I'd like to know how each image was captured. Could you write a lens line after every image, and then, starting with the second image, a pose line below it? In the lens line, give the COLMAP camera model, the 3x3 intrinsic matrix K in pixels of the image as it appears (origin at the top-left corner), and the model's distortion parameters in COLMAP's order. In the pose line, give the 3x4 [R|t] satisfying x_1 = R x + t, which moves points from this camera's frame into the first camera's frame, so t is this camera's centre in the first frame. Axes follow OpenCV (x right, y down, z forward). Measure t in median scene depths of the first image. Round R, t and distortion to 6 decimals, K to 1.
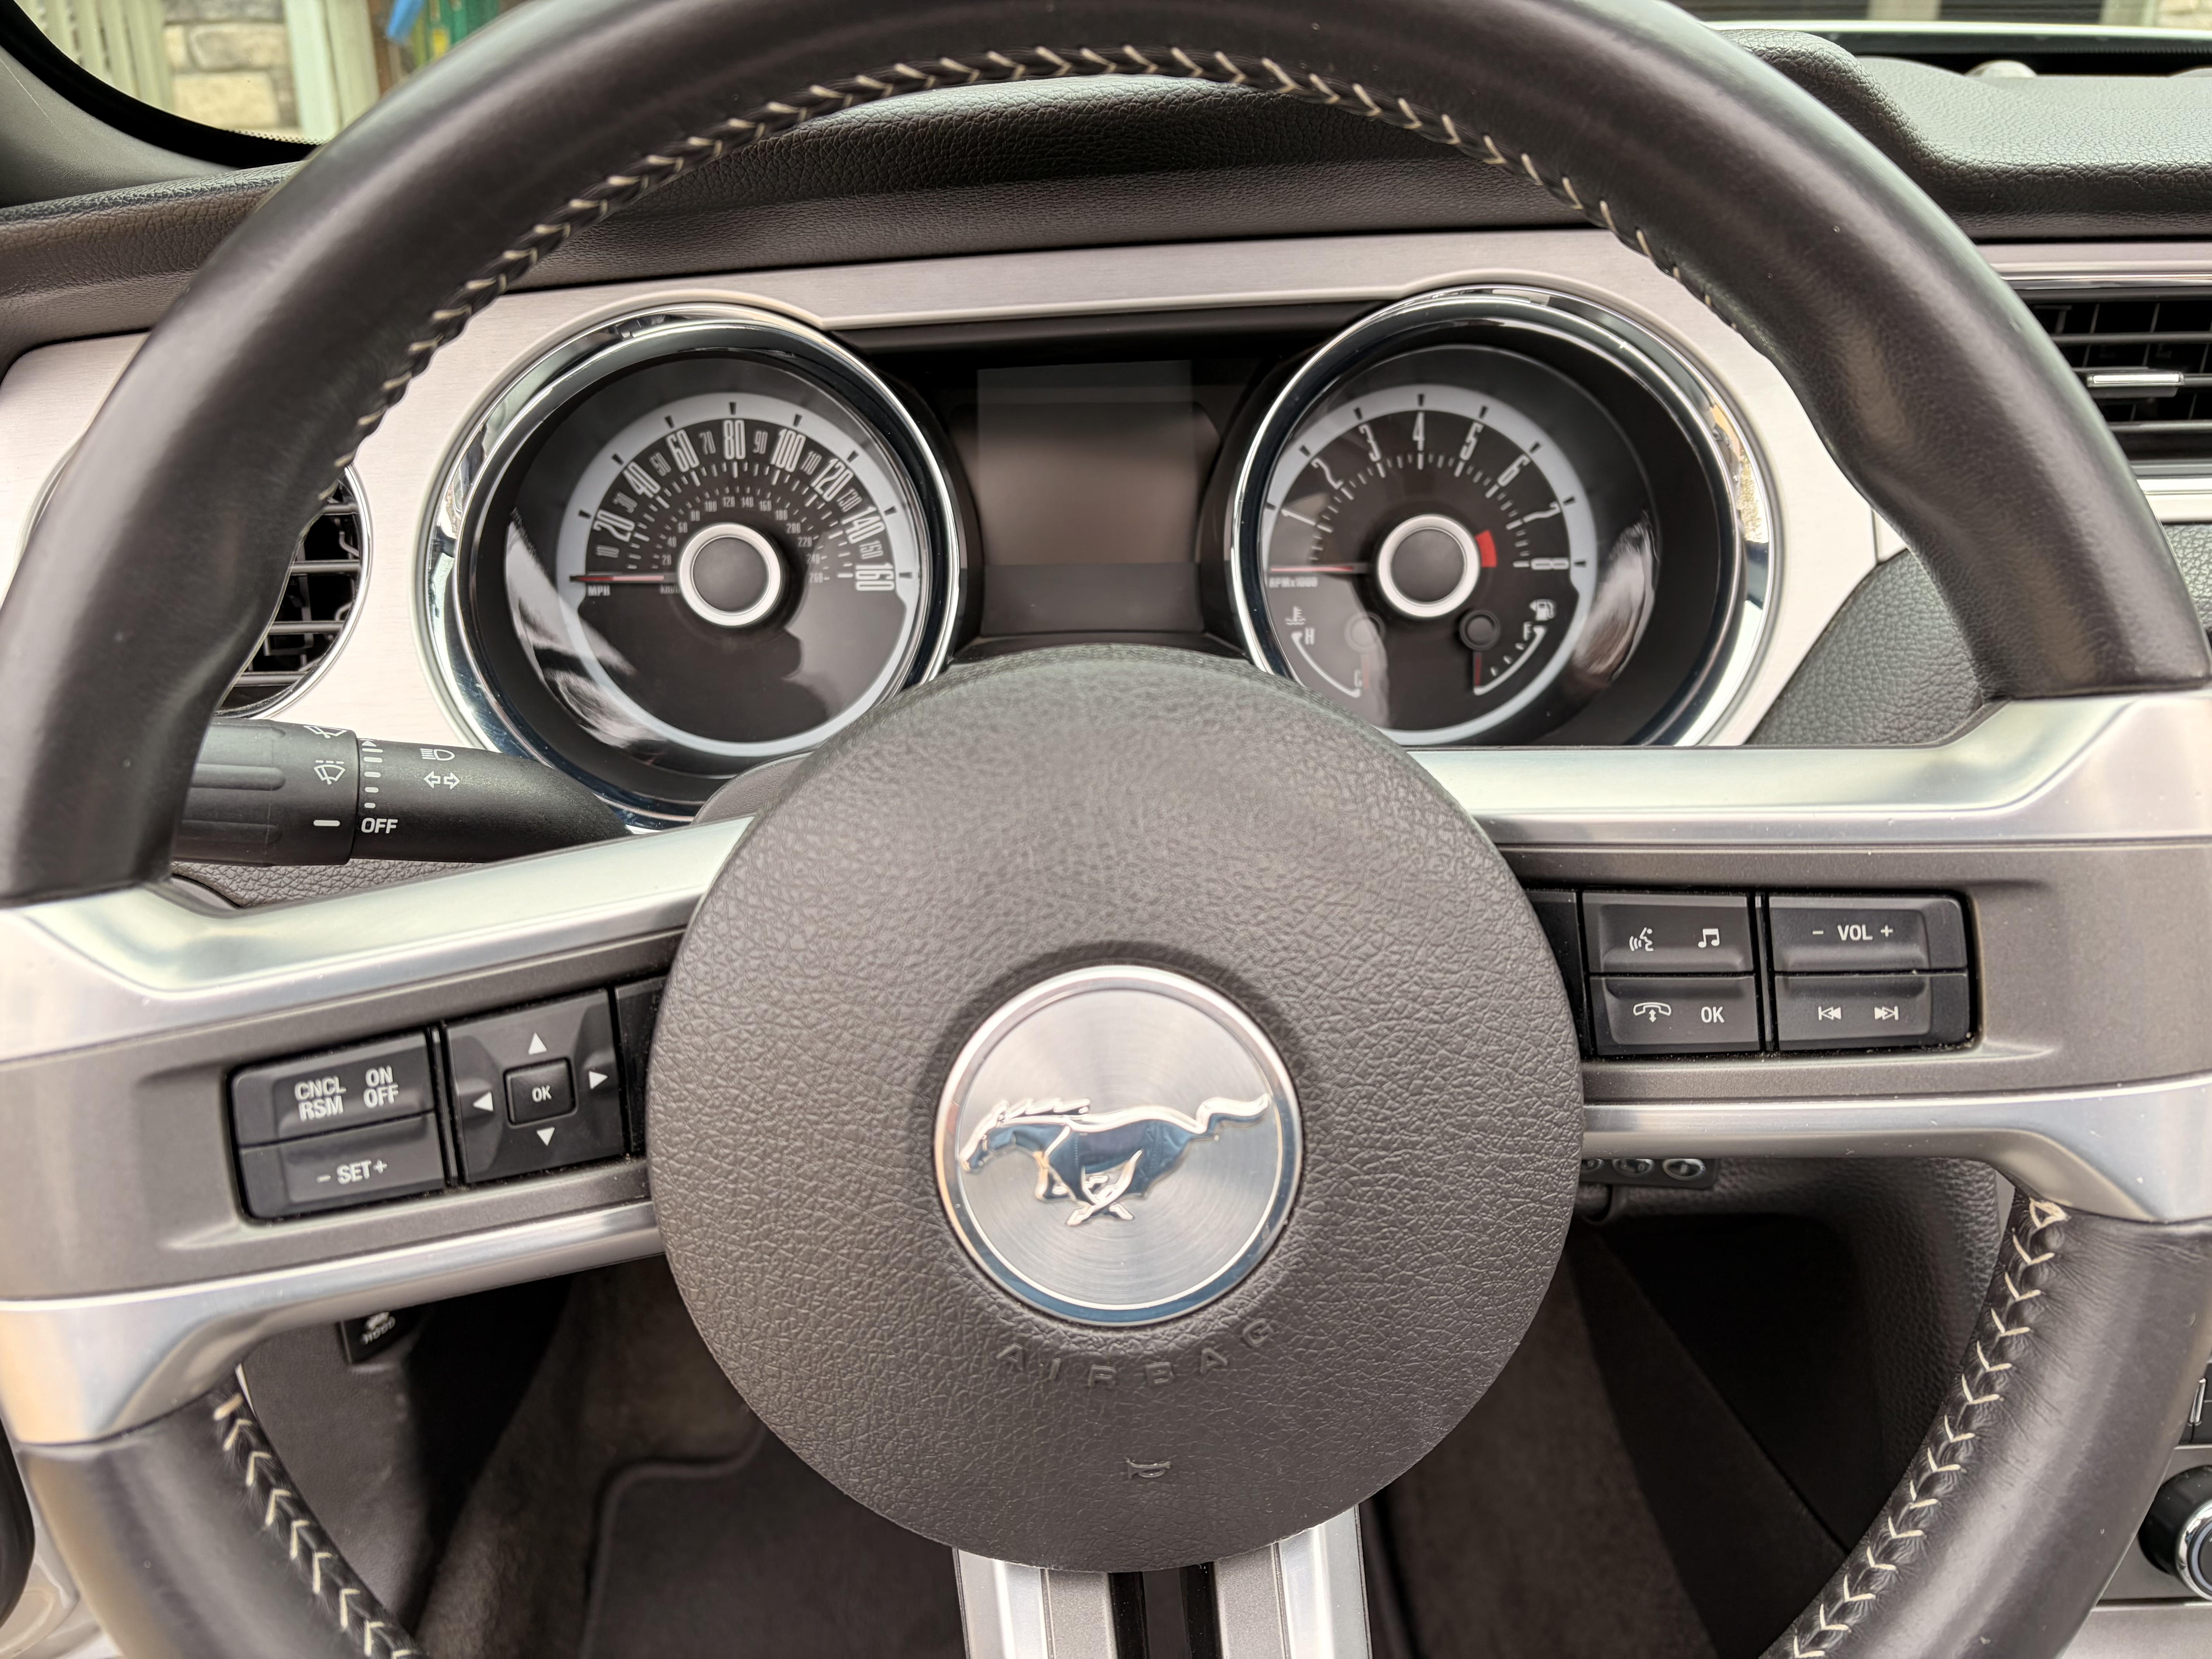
lens RADIAL K [[1681.3, 0, 1106.0], [0, 1681.3, 829.5], [0, 0, 1]] dist [0.055423, -0.134149]
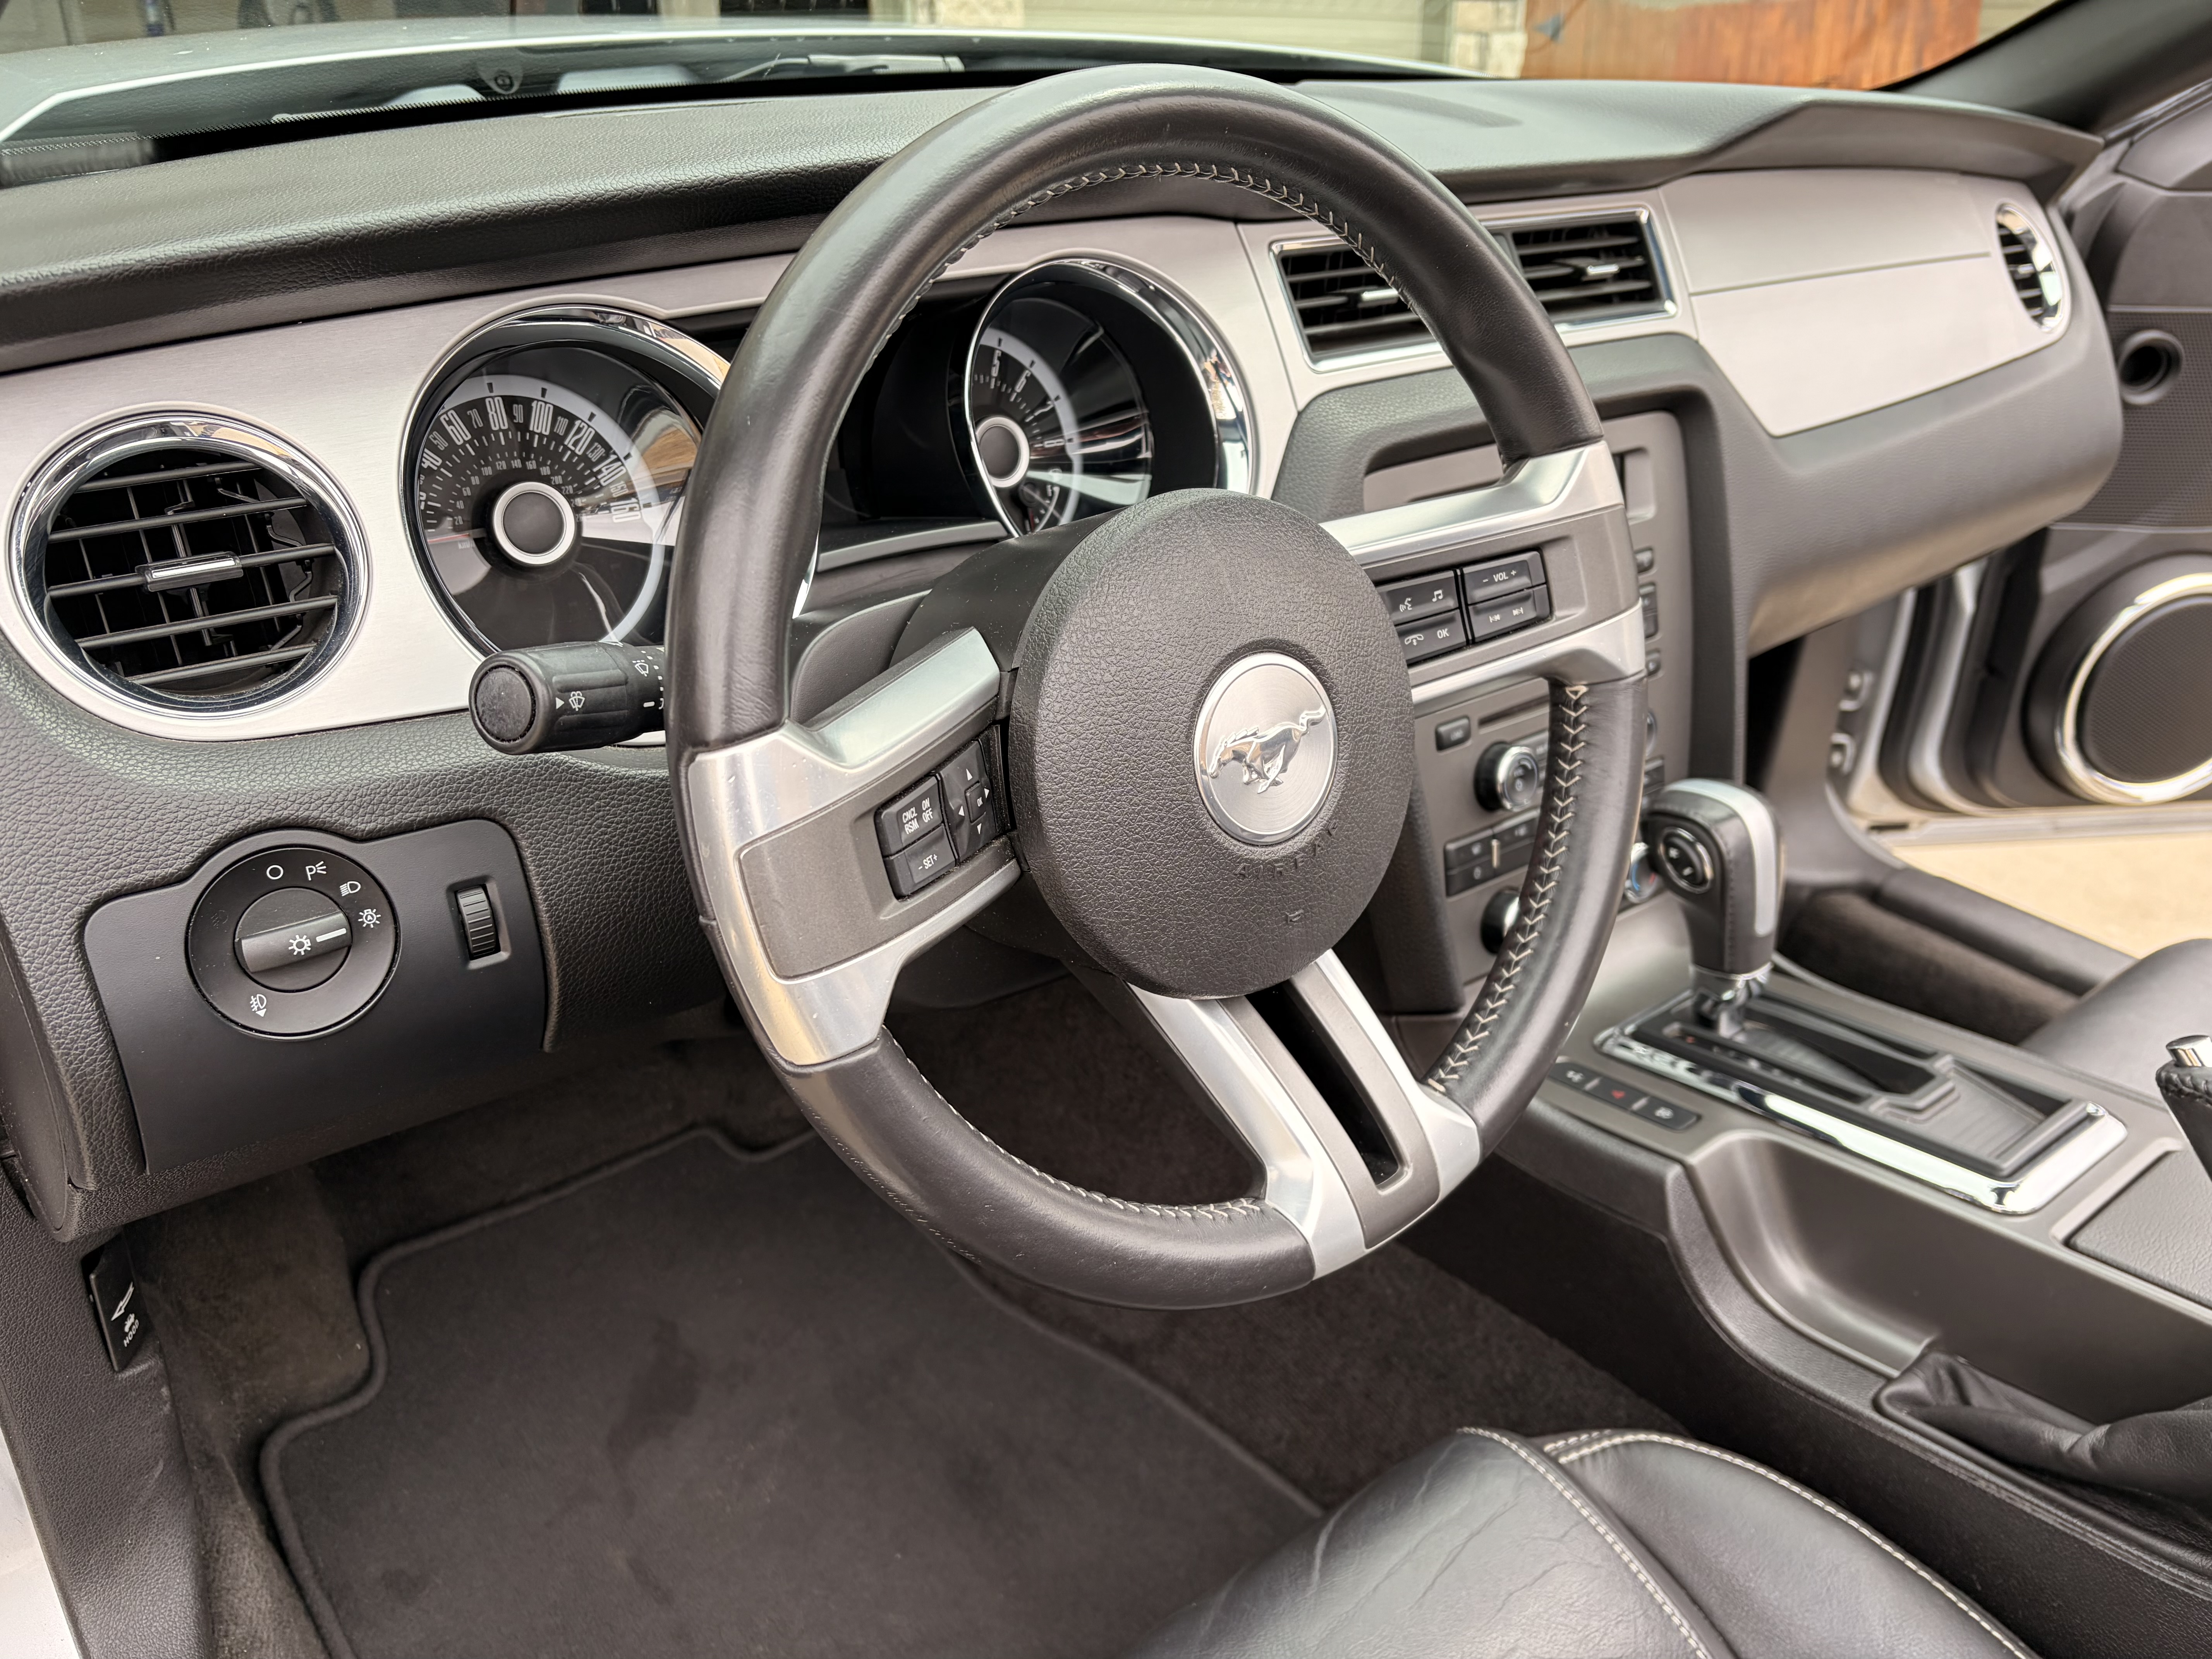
lens RADIAL K [[1630.0, 0, 1106.0], [0, 1630.0, 829.5], [0, 0, 1]] dist [-0.002733, -0.003267]
pose [[0.795553, -0.243265, 0.554903, -0.593397], [0.210360, 0.969785, 0.123556, 0.005788], [-0.568193, 0.018434, 0.822689, -0.202836]]
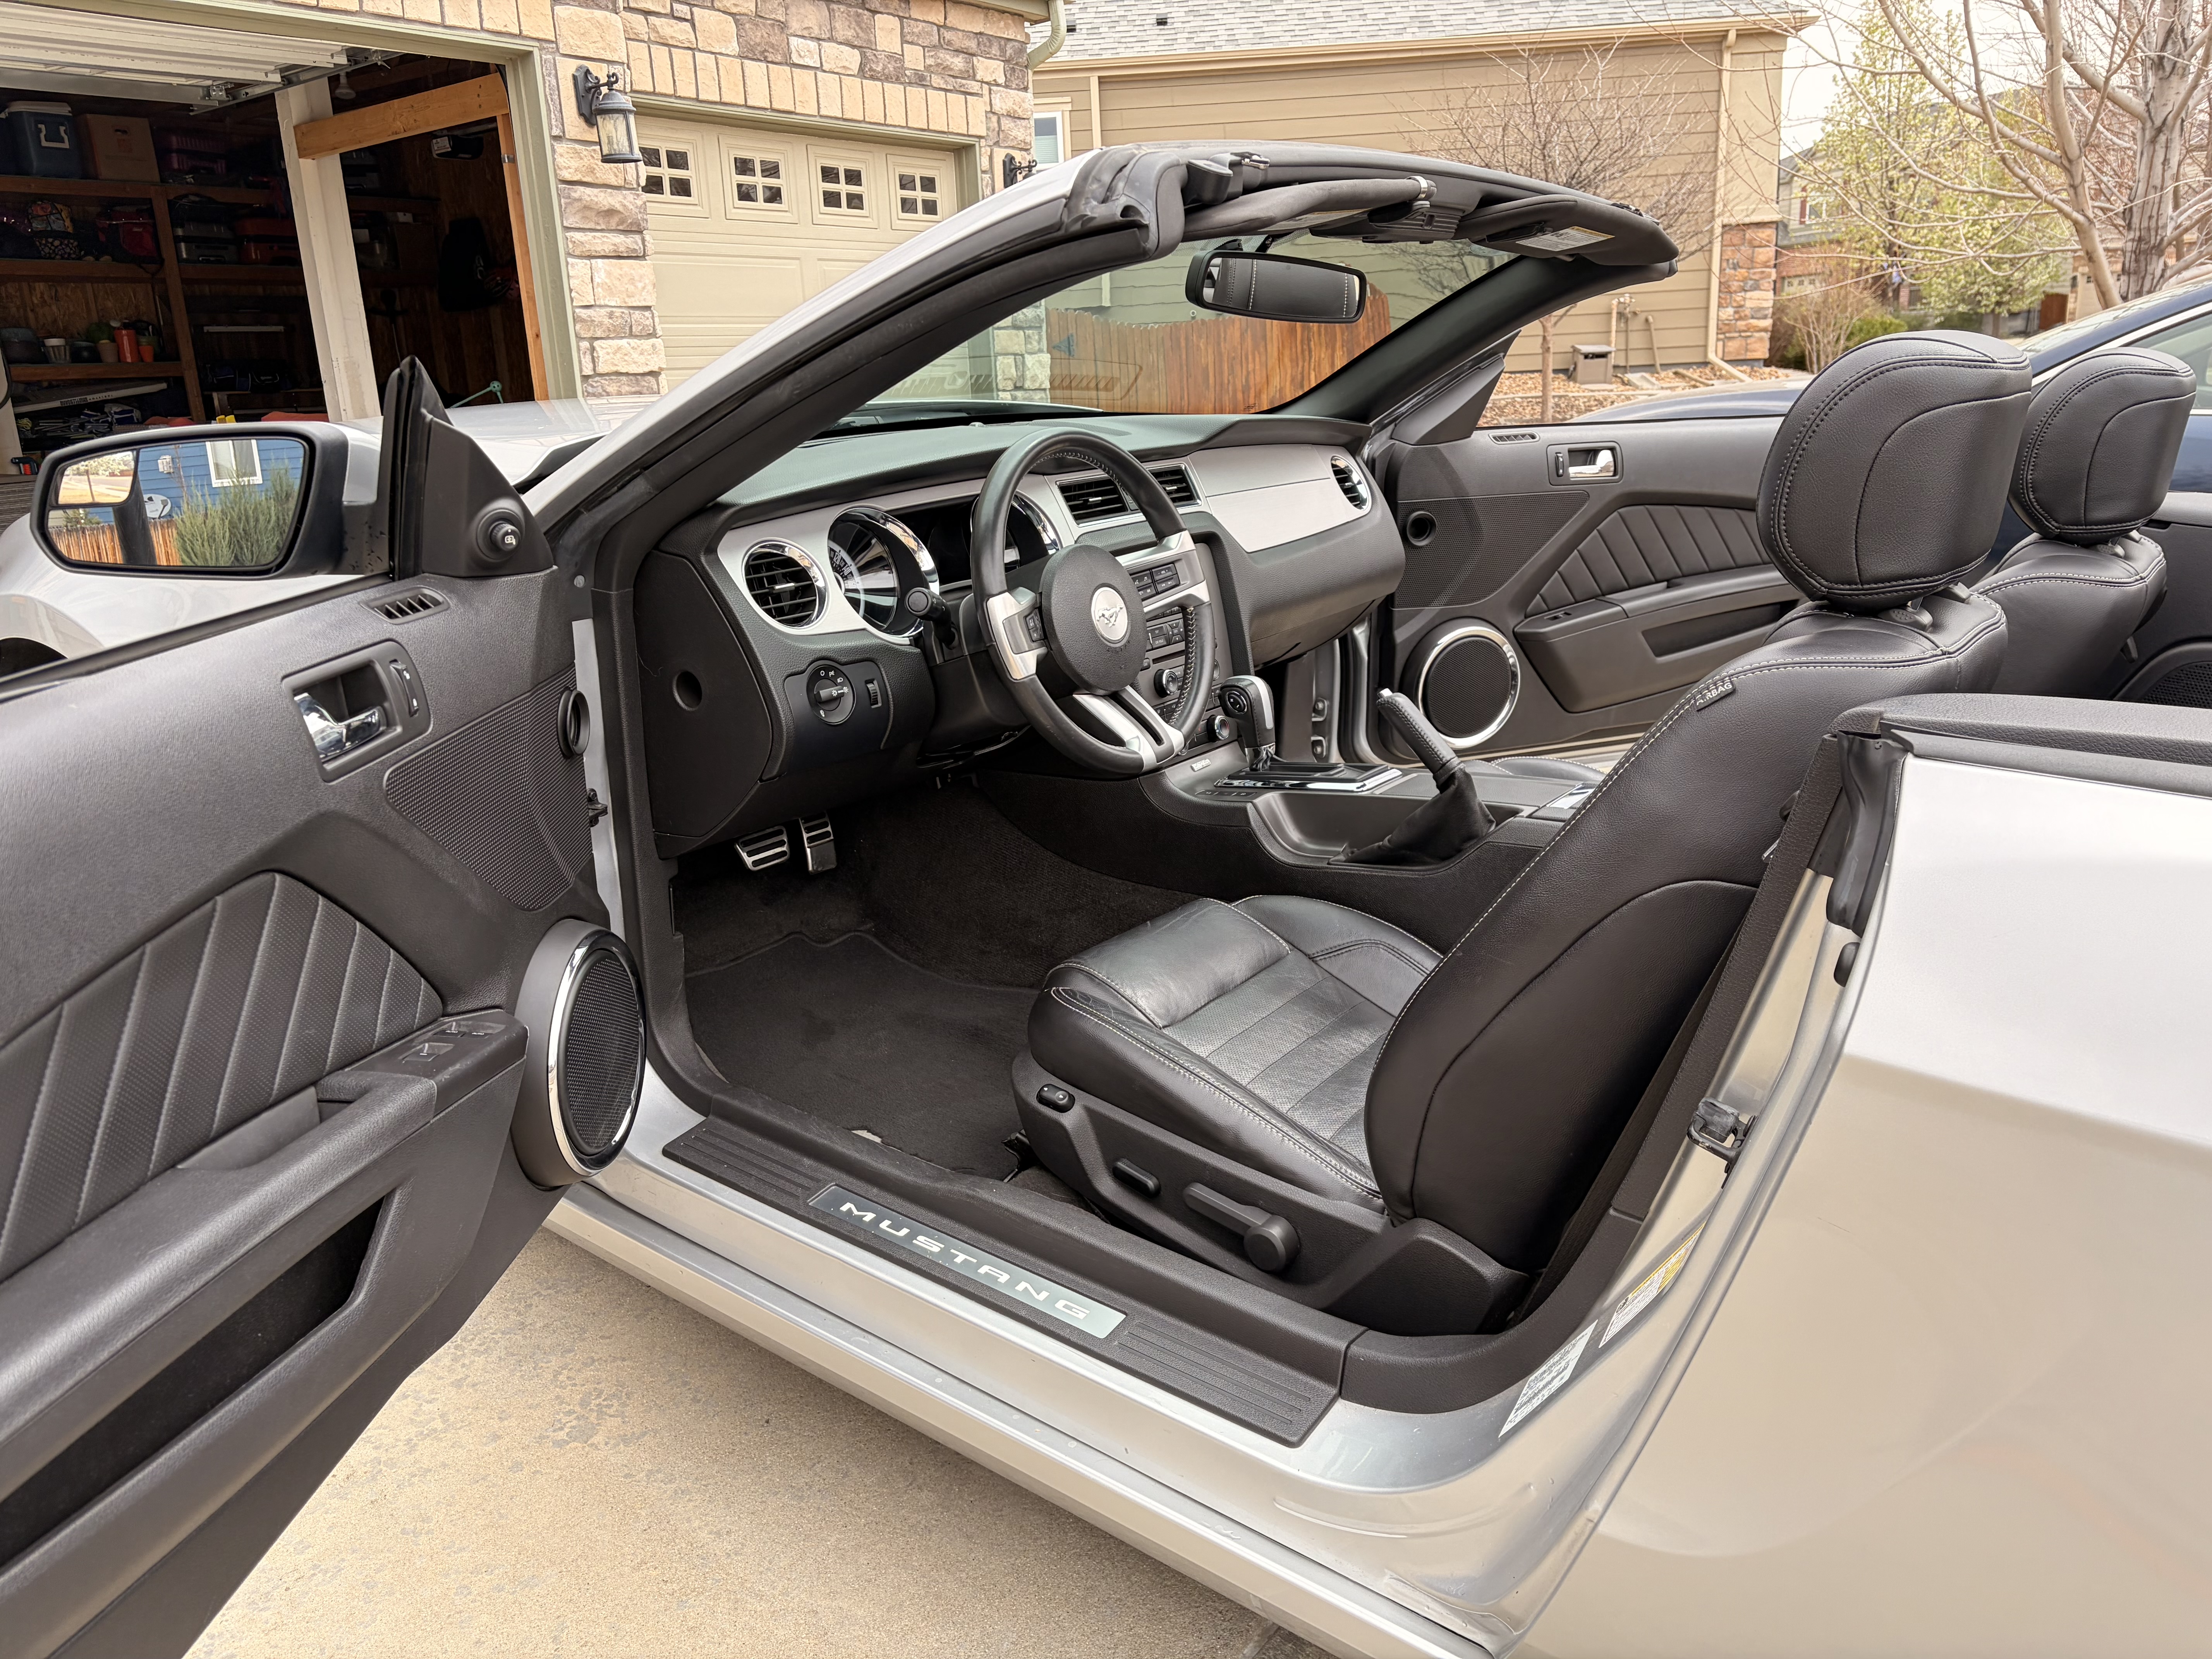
lens RADIAL K [[1612.0, 0, 1106.0], [0, 1612.0, 829.5], [0, 0, 1]] dist [0.069649, -0.065725]
pose [[0.601489, -0.225659, 0.766348, -2.521044], [0.315082, 0.948525, 0.032003, 0.390959], [-0.734122, 0.222213, 0.641628, -1.425996]]
